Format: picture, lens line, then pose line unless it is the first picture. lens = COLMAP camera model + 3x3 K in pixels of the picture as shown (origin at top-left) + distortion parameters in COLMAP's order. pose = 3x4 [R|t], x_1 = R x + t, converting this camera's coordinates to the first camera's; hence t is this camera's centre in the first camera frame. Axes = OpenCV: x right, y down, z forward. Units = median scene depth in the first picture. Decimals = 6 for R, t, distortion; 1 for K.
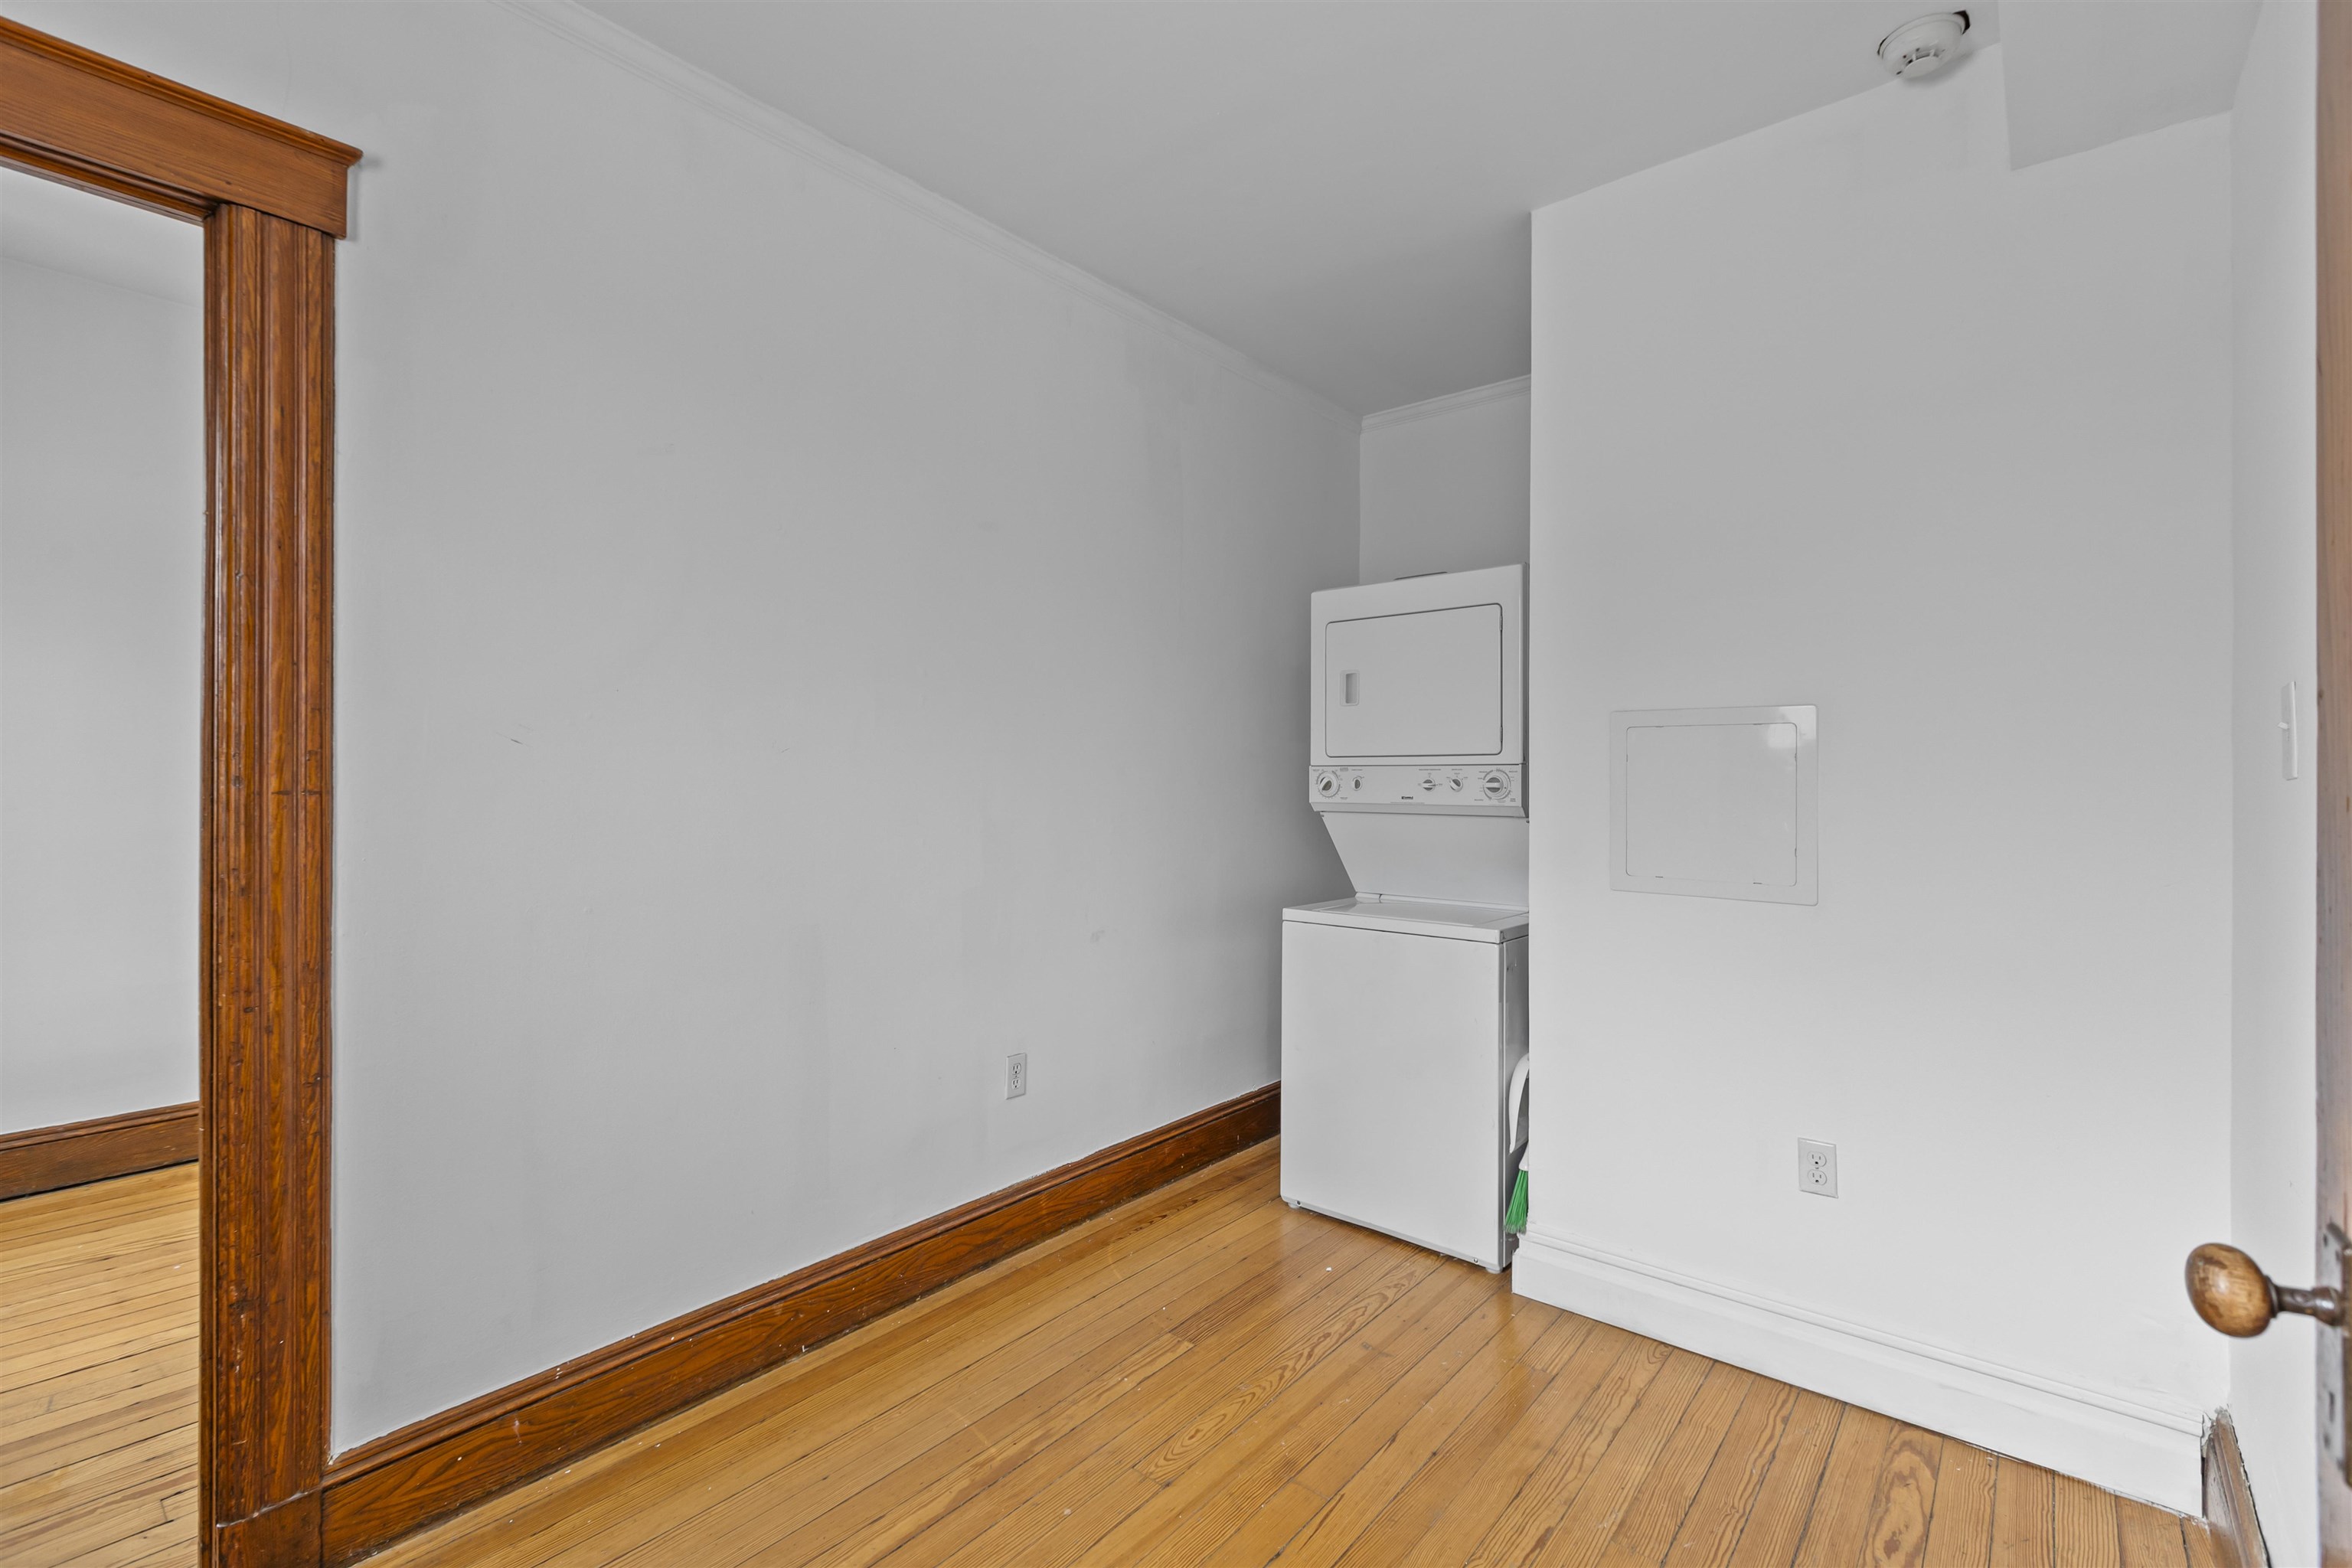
lens RADIAL K [[1048.2, 0, 1163.2], [0, 1048.2, 779.3], [0, 0, 1]] dist [-0.002093, -0.001177]
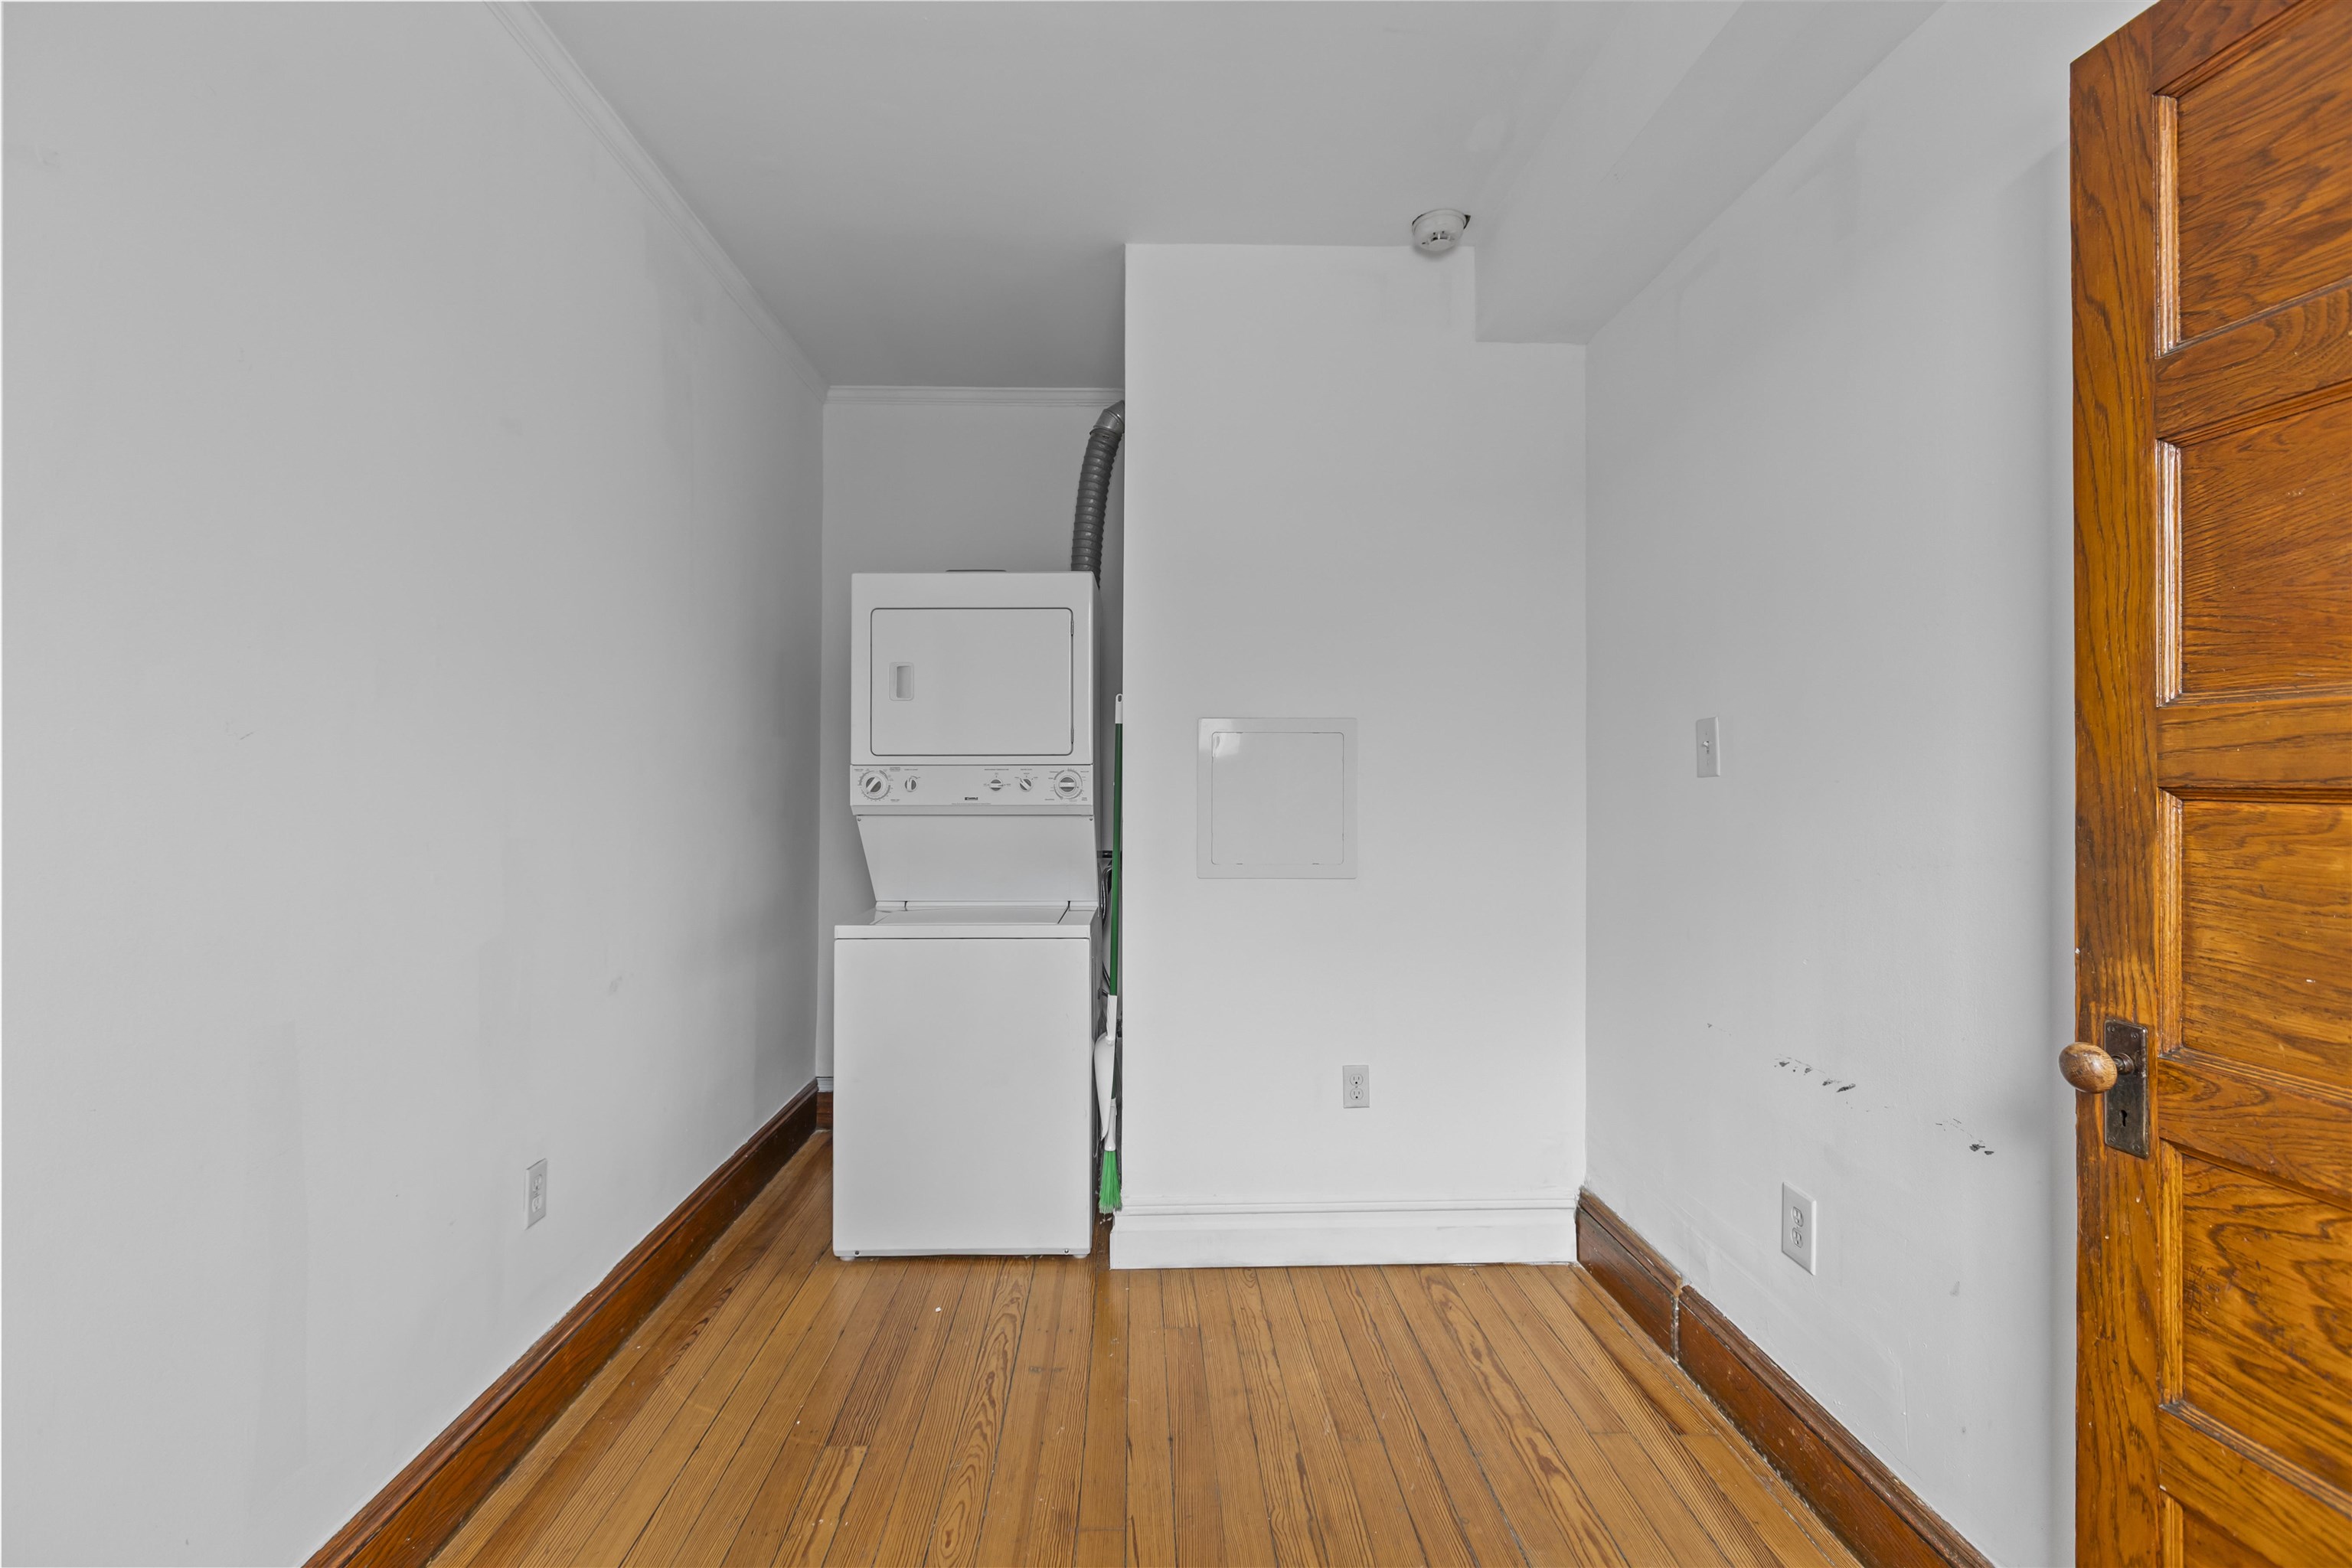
lens RADIAL K [[1048.2, 0, 1169.6], [0, 1048.2, 775.4], [0, 0, 1]] dist [-0.002093, -0.001177]
pose [[0.736576, -0.002746, 0.676349, -0.324962], [0.004486, 0.999990, -0.000826, -0.002452], [-0.676340, 0.003643, 0.736581, 0.184309]]
